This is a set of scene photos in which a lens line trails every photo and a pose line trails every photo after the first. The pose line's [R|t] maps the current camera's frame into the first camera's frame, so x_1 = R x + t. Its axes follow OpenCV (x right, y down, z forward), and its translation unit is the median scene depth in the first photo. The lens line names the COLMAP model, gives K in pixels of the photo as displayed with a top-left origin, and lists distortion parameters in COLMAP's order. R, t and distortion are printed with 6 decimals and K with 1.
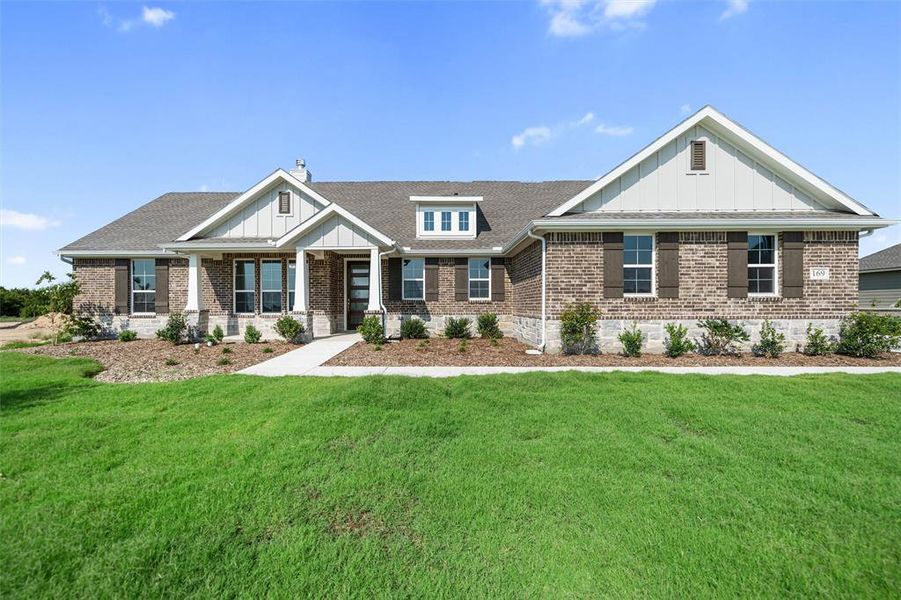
lens RADIAL K [[382.3, 0, 437.4], [0, 382.3, 304.3], [0, 0, 1]] dist [-0.000554, -0.000093]
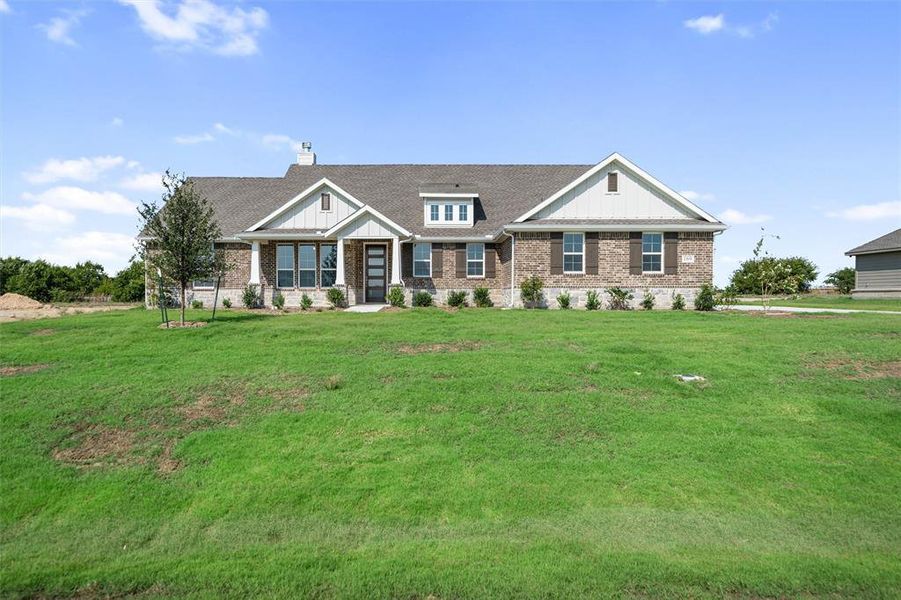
lens RADIAL K [[598.7, 0, 434.5], [0, 598.7, 302.8], [0, 0, 1]] dist [0.002287, -0.000622]
pose [[0.999975, 0.001889, 0.006854, -0.040804], [-0.002011, 0.999839, 0.017821, 0.042190], [-0.006819, -0.017835, 0.999818, -1.059804]]
